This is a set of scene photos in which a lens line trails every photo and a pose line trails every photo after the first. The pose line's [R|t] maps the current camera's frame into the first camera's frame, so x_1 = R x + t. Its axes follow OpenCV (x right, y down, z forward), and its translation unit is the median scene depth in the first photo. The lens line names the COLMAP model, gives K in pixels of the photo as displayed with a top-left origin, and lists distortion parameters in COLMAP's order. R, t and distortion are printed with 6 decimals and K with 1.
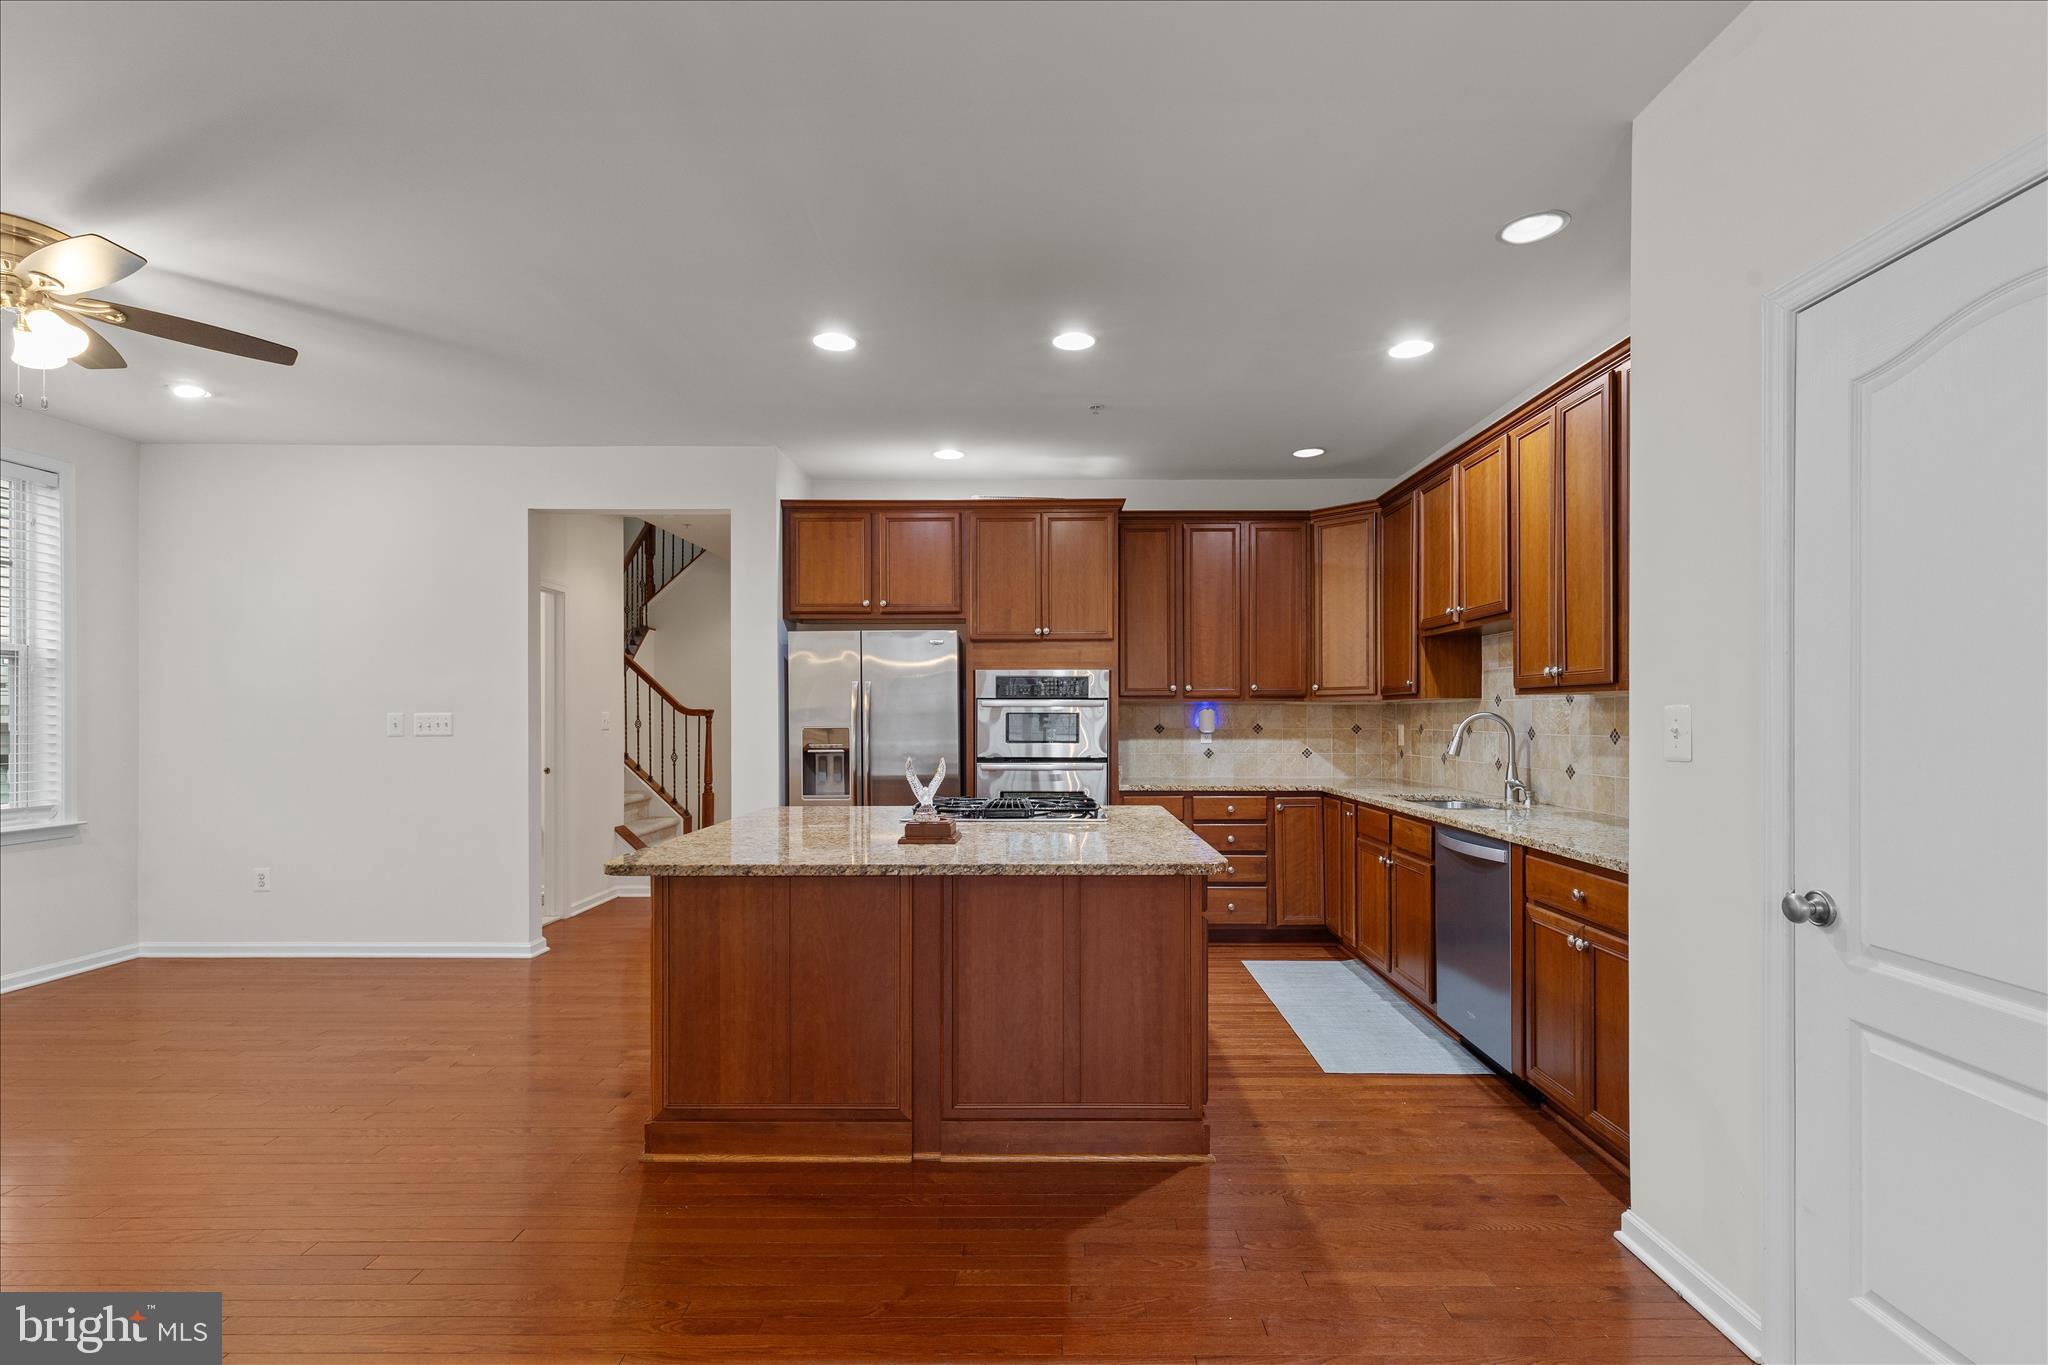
lens RADIAL K [[933.4, 0, 1031.5], [0, 933.4, 707.4], [0, 0, 1]] dist [0.005863, -0.000154]
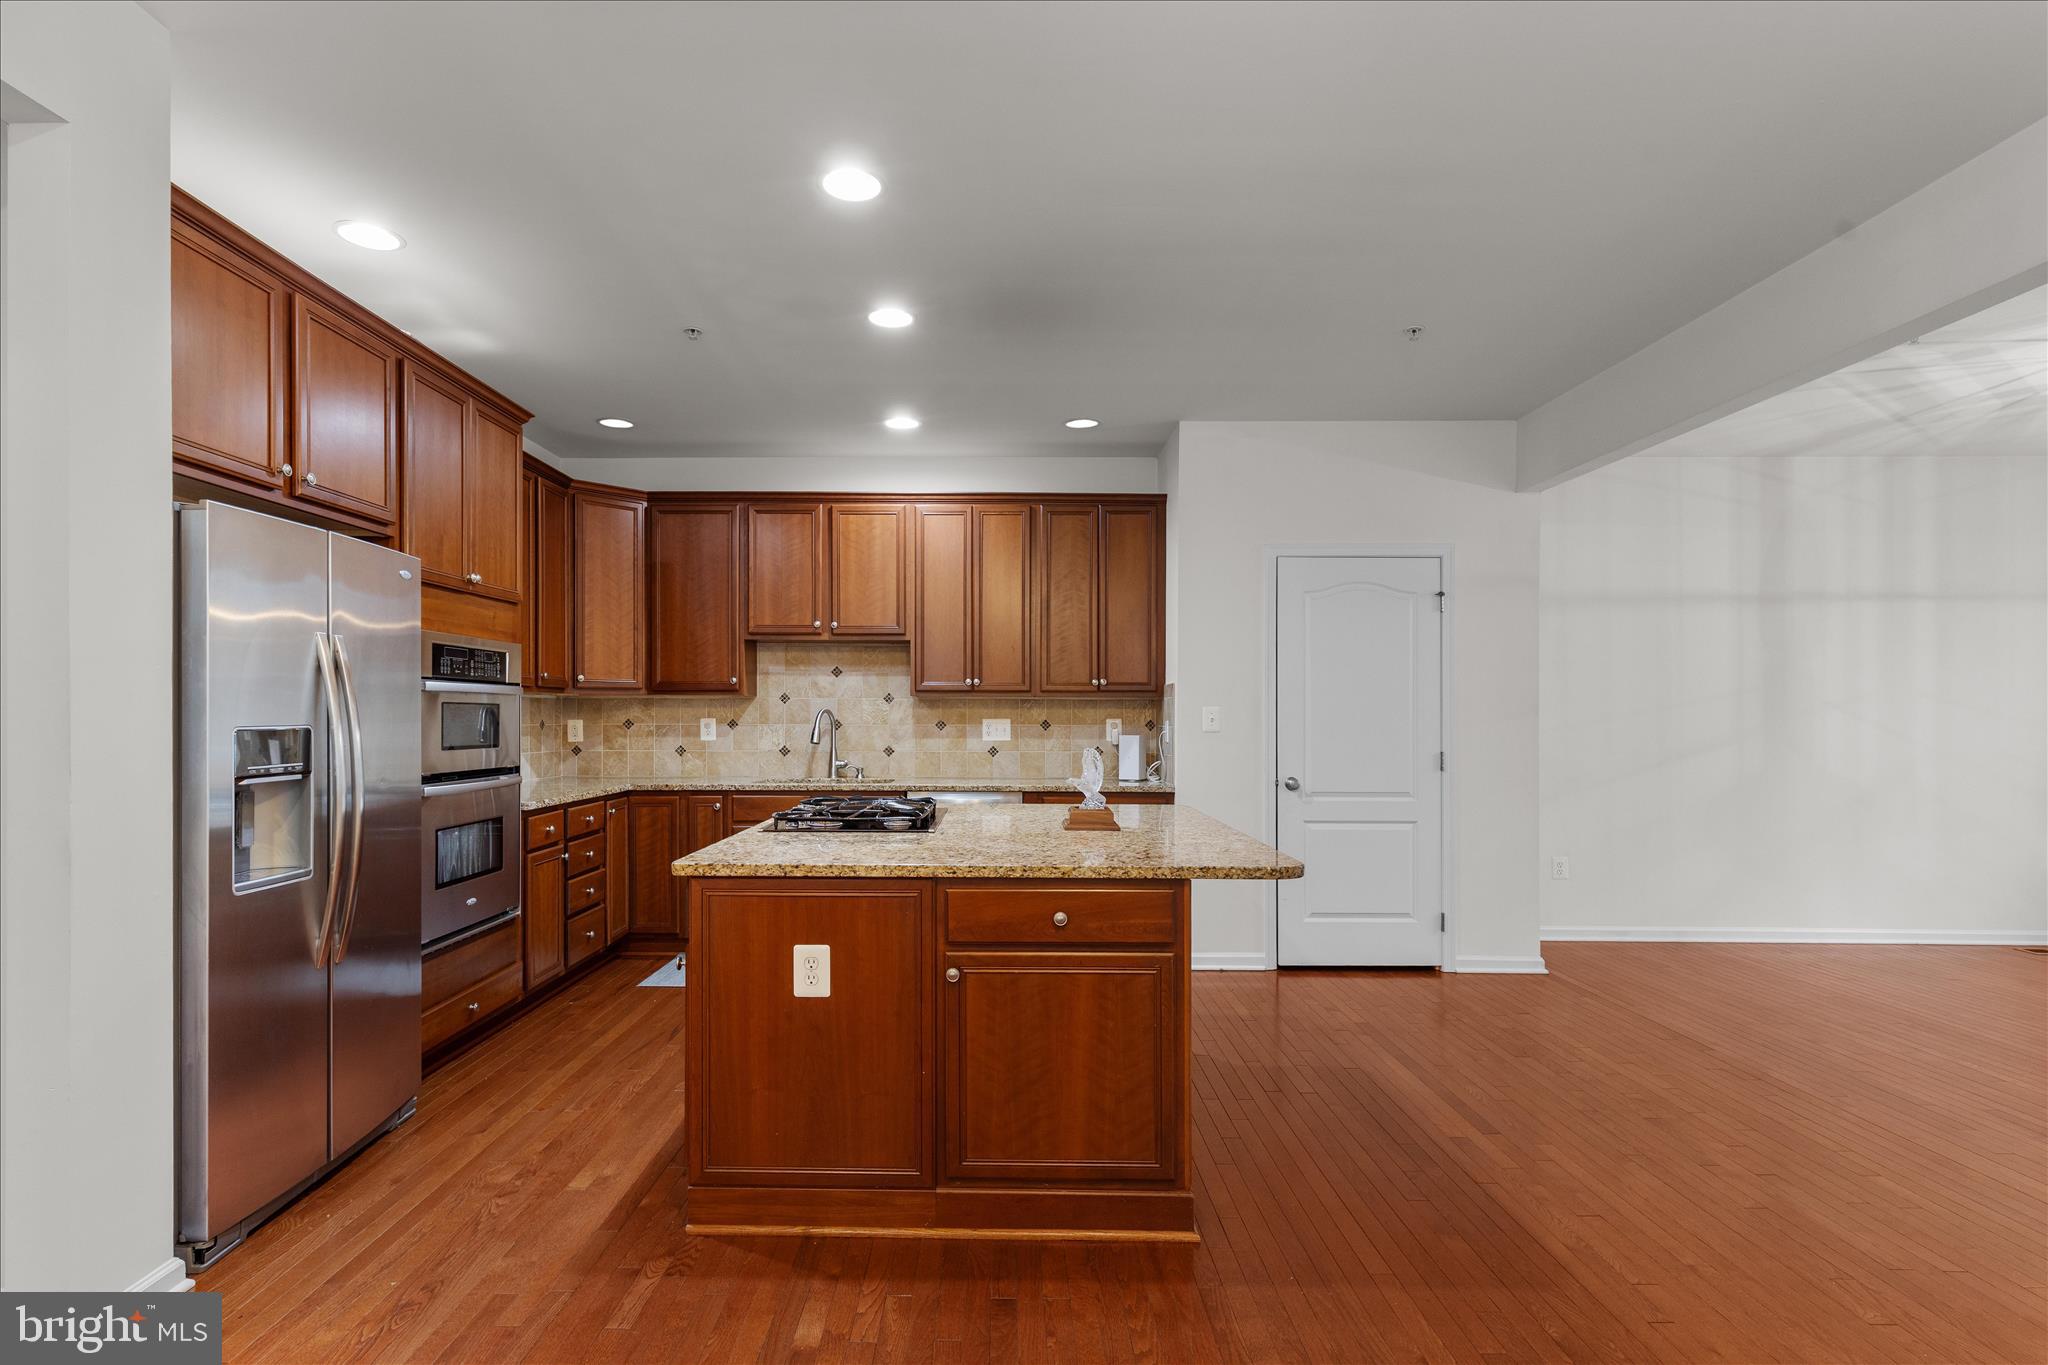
lens RADIAL K [[997.6, 0, 977.4], [0, 997.6, 712.2], [0, 0, 1]] dist [0.006388, -0.000266]
pose [[0.011174, 0.004925, 0.999925, -0.701406], [-0.011674, 0.999920, -0.004795, 0.011903], [-0.999869, -0.011620, 0.011231, 0.642687]]
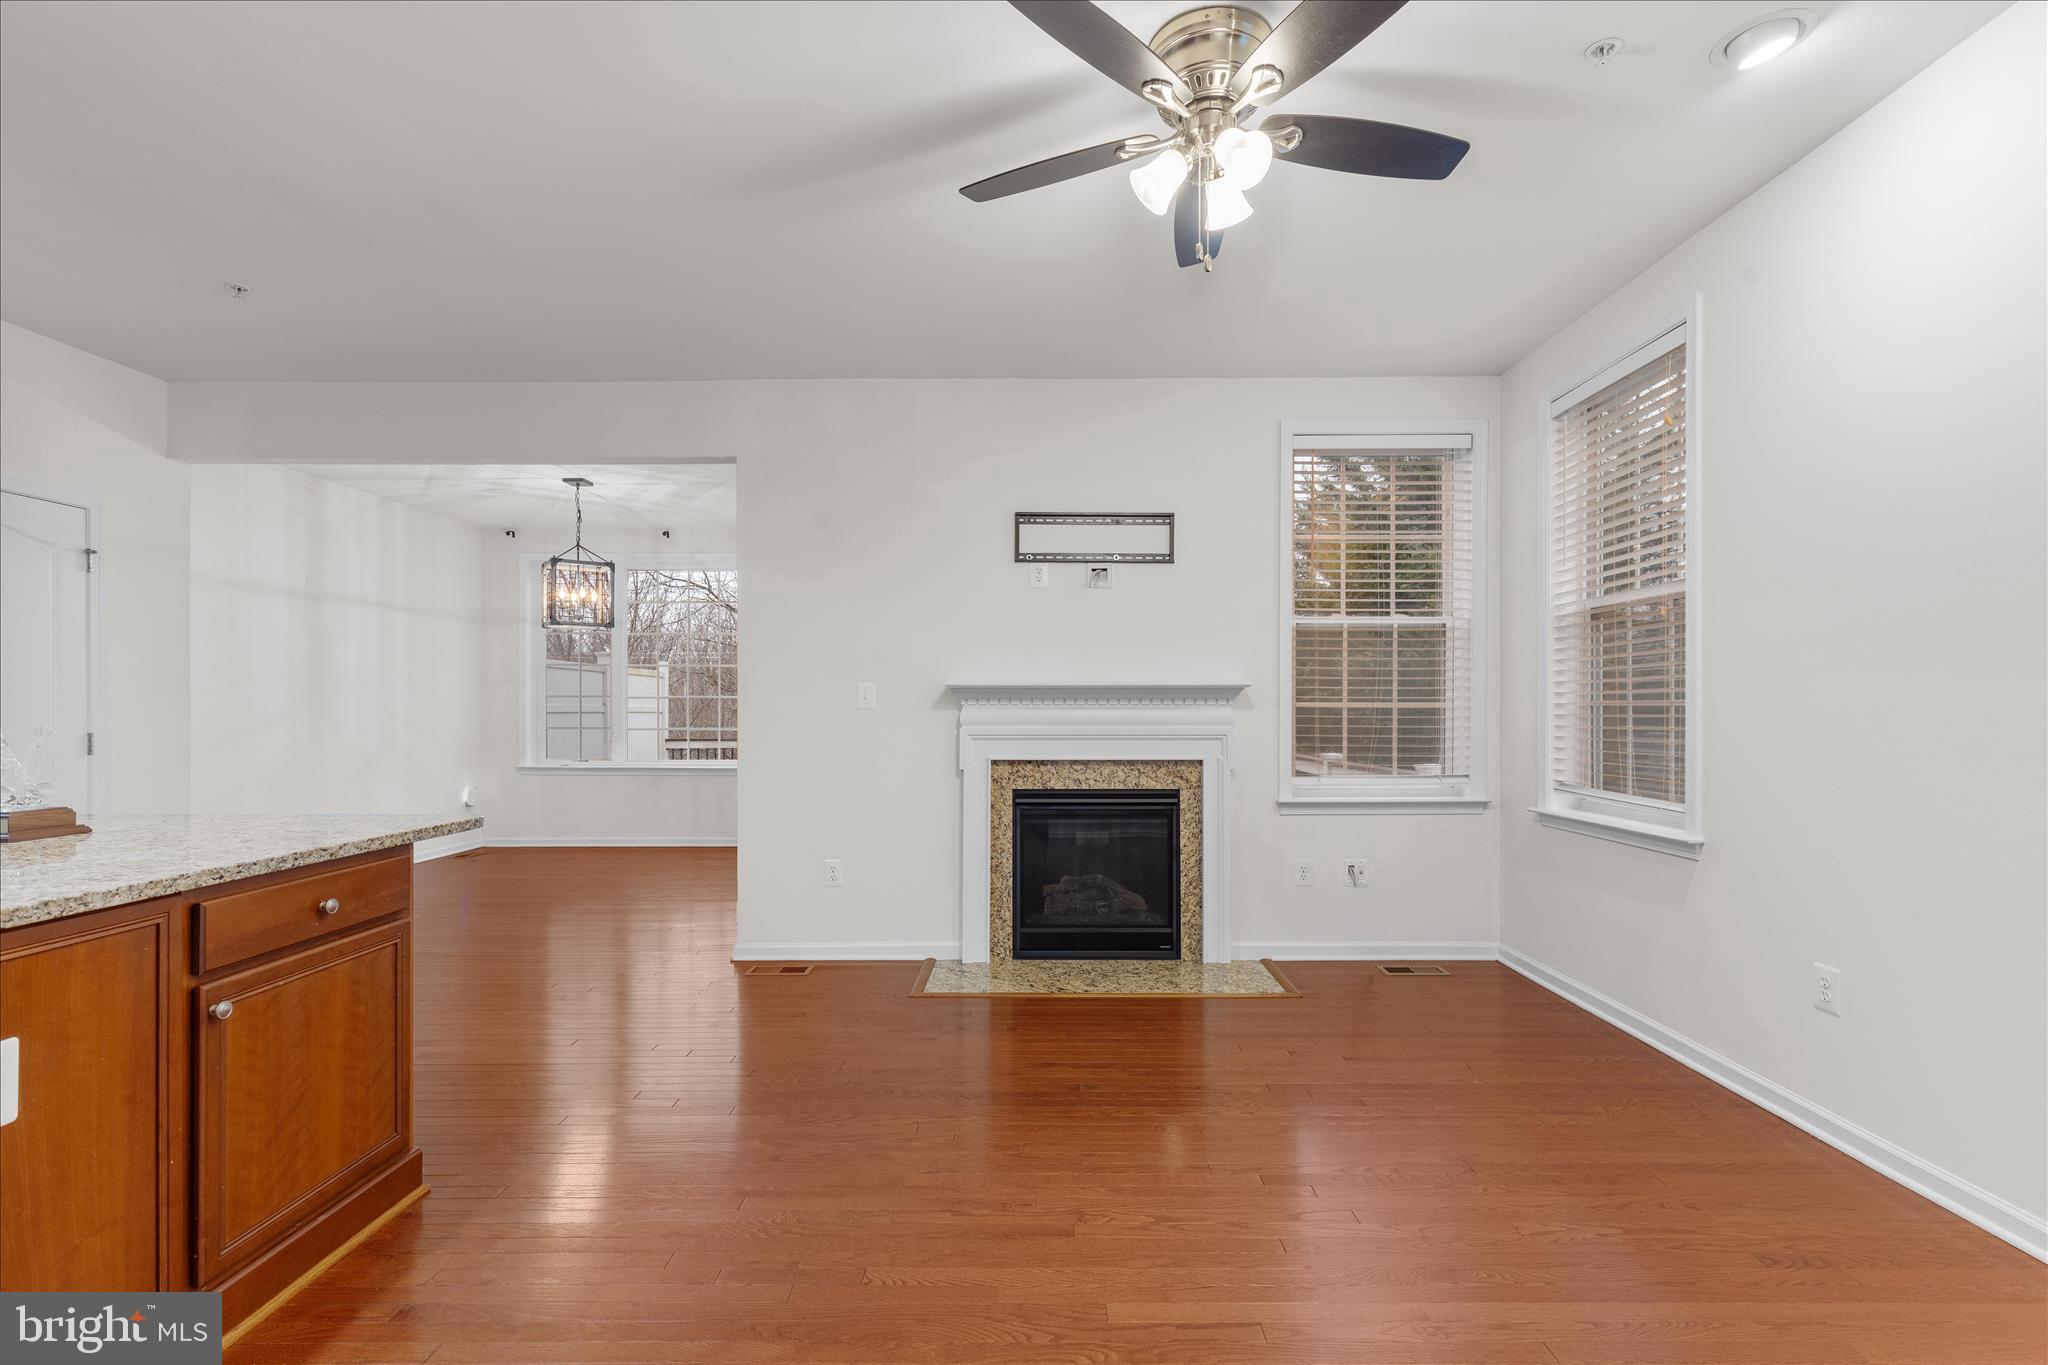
lens RADIAL K [[933.4, 0, 1031.5], [0, 933.4, 707.4], [0, 0, 1]] dist [0.005863, -0.000154]
pose [[-0.999968, 0.002217, 0.007678, -0.526884], [0.002149, 0.999959, -0.008853, 0.027669], [-0.007697, -0.008836, -0.999931, 0.992938]]
